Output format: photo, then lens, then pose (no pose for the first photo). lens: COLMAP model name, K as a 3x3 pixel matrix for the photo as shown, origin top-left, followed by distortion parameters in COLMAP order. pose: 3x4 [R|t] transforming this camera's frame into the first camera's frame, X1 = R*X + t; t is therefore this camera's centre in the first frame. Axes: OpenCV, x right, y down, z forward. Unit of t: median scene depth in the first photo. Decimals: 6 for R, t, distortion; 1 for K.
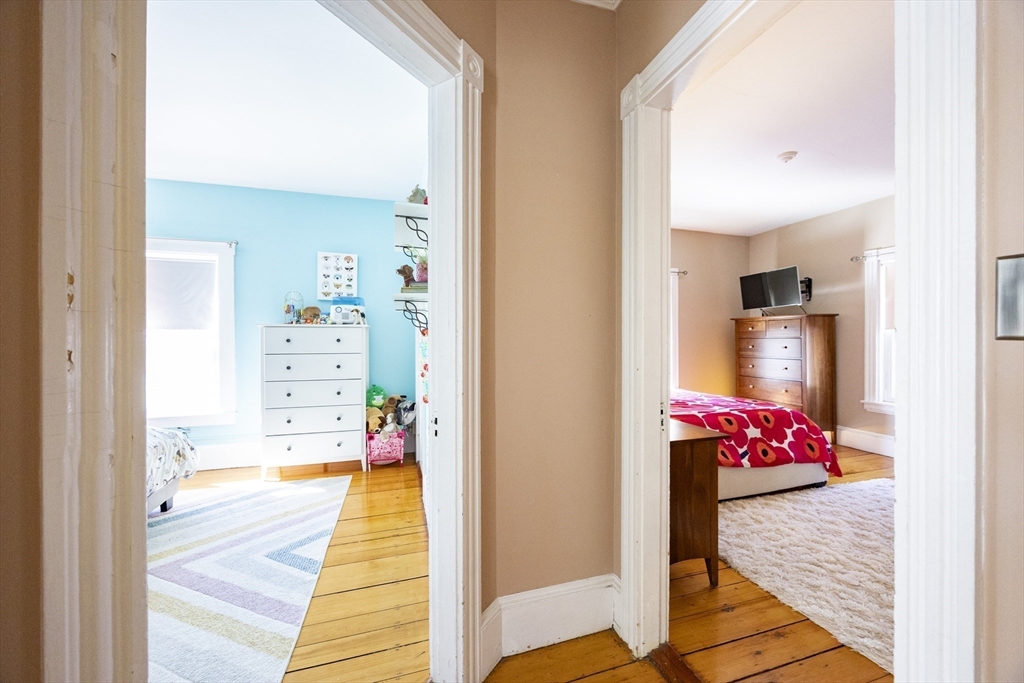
lens RADIAL K [[390.1, 0, 530.4], [0, 390.1, 341.0], [0, 0, 1]] dist [-0.001196, -0.000047]
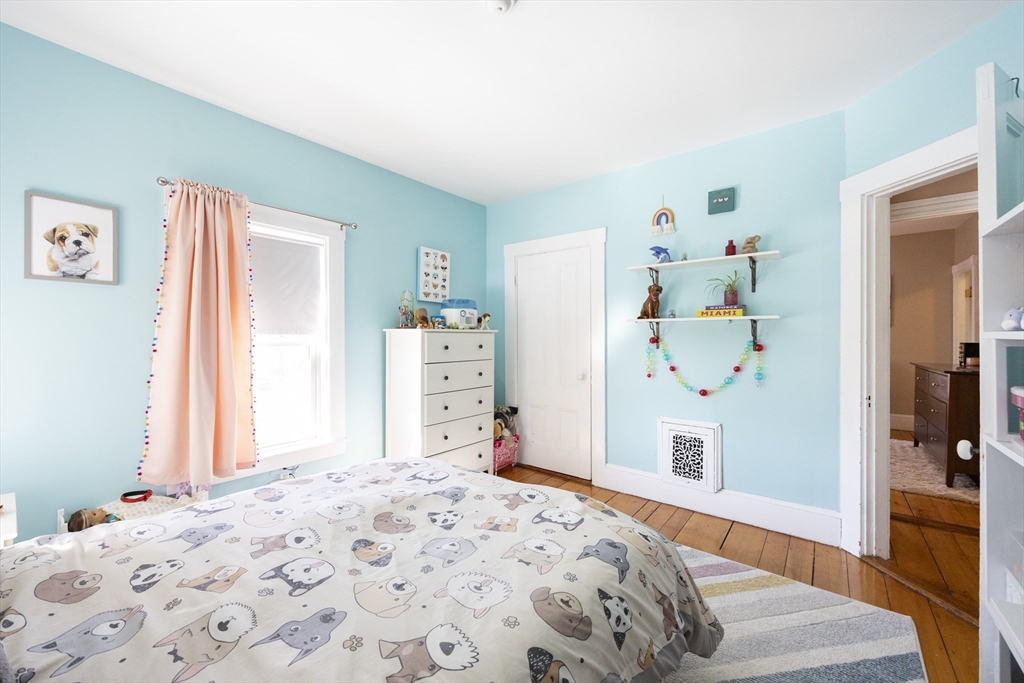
lens RADIAL K [[394.7, 0, 499.1], [0, 394.7, 338.5], [0, 0, 1]] dist [-0.001673, -0.000068]
pose [[0.844810, -0.000434, 0.535066, -0.925699], [0.001282, 0.999998, -0.001212, -0.018925], [-0.535065, 0.001710, 0.844809, 0.153636]]
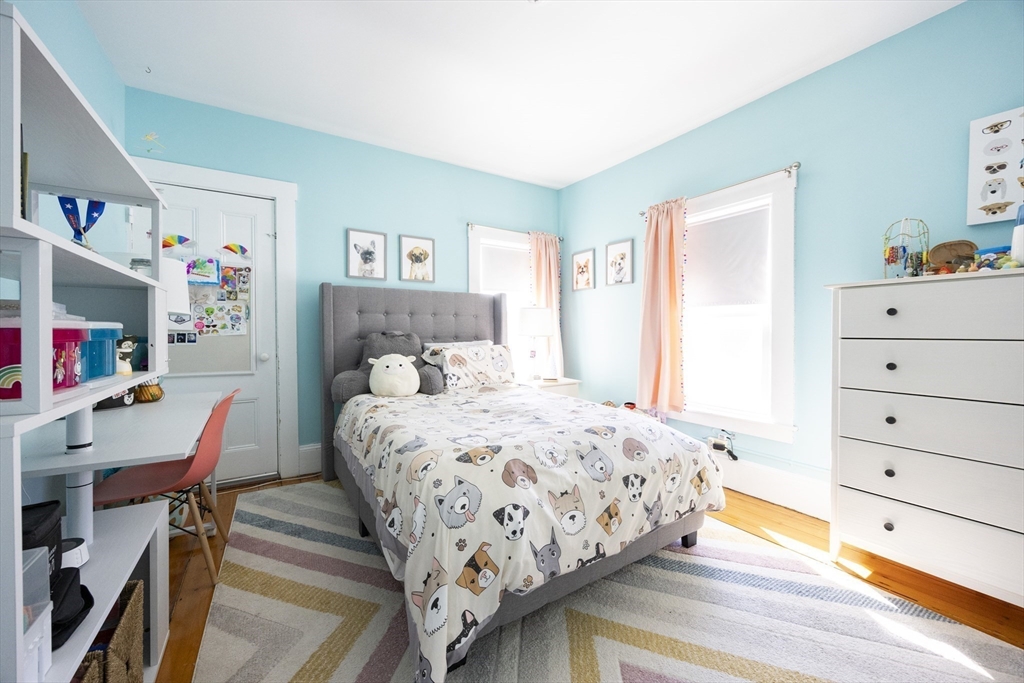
lens RADIAL K [[394.7, 0, 499.1], [0, 394.7, 338.5], [0, 0, 1]] dist [-0.001673, -0.000068]
pose [[0.232390, 0.016928, -0.972475, -0.227845], [-0.002020, 0.999855, 0.016922, 0.023859], [0.972621, -0.001968, 0.232391, 0.363822]]
